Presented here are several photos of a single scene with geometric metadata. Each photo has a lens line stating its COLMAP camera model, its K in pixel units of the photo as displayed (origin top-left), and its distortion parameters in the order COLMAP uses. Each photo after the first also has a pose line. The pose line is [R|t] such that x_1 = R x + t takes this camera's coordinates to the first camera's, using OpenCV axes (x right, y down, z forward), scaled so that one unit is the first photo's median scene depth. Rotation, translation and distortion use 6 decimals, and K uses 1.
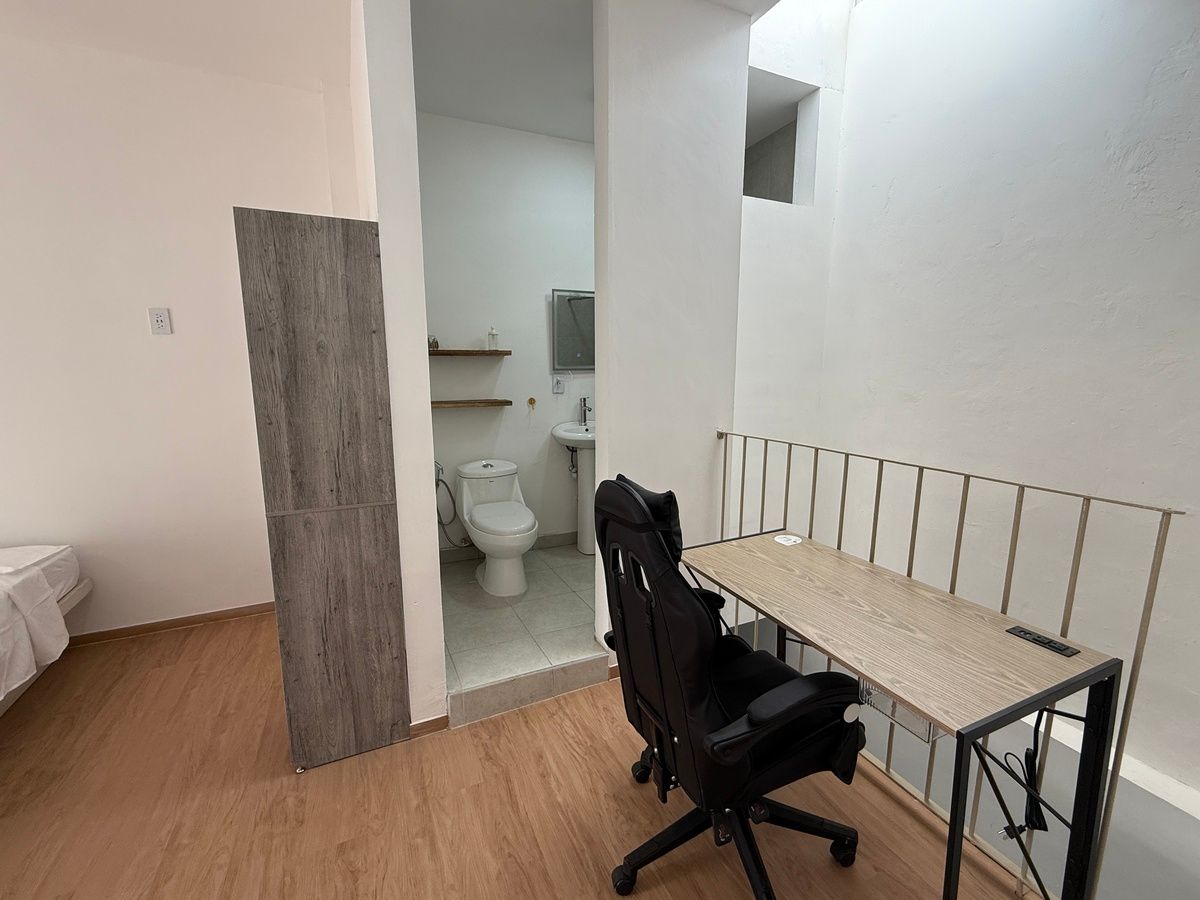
lens RADIAL K [[522.8, 0, 595.9], [0, 522.8, 451.0], [0, 0, 1]] dist [-0.002149, 0.000641]
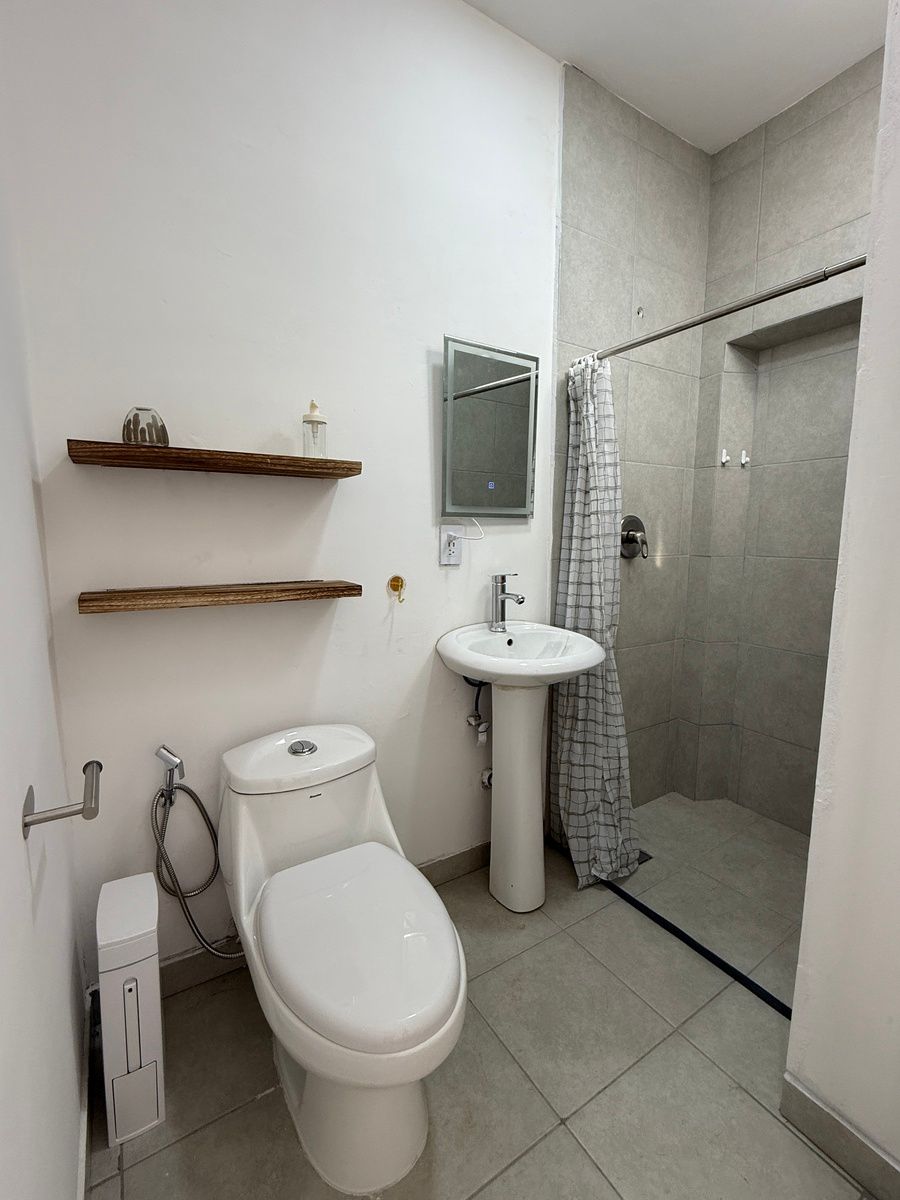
lens RADIAL K [[522.8, 0, 450.5], [0, 522.8, 600.1], [0, 0, 1]] dist [-0.002149, 0.000641]
pose [[0.991301, -0.008474, 0.131345, -0.150795], [0.013511, 0.999205, -0.037503, -0.069891], [-0.130922, 0.038951, 0.990627, 0.606178]]
